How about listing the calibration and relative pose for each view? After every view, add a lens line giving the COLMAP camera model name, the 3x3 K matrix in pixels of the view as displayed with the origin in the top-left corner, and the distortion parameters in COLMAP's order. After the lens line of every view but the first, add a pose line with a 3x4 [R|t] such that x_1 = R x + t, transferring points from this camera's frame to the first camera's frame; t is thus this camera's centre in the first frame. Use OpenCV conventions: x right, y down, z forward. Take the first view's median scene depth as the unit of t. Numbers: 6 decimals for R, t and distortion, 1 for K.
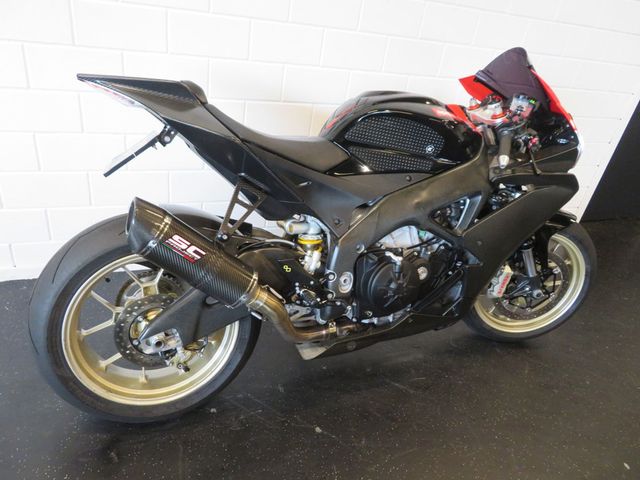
lens RADIAL K [[458.8, 0, 320.0], [0, 458.8, 240.0], [0, 0, 1]] dist [-0.014755, 0.006565]
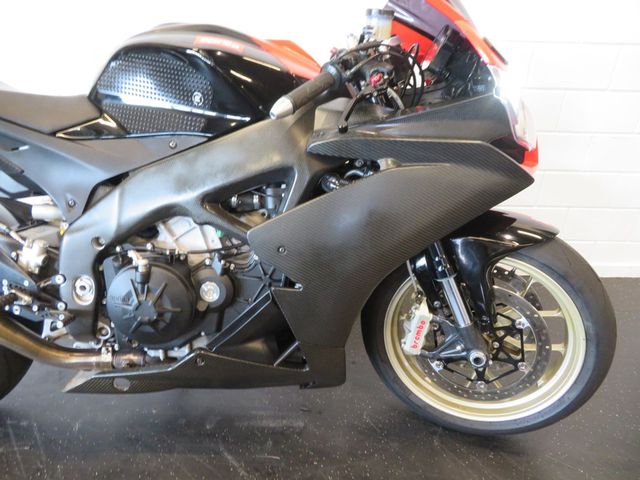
lens RADIAL K [[458.8, 0, 320.0], [0, 458.8, 240.0], [0, 0, 1]] dist [-0.014755, 0.006565]
pose [[0.924824, 0.057990, -0.375949, 0.645947], [-0.089175, 0.993822, -0.066073, 0.029498], [0.369794, 0.094631, 0.924282, 0.467649]]
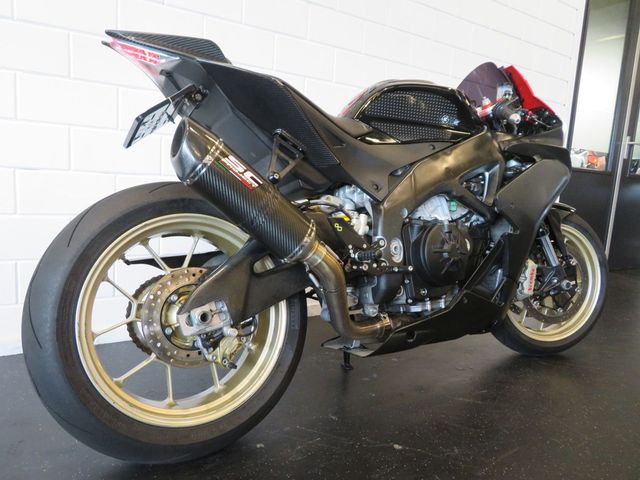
lens RADIAL K [[458.8, 0, 320.0], [0, 458.8, 240.0], [0, 0, 1]] dist [-0.014755, 0.006565]
pose [[0.979018, -0.115012, 0.168212, -0.237372], [0.167373, 0.924719, -0.341879, 0.352005], [-0.116229, 0.362860, 0.924567, 0.172285]]
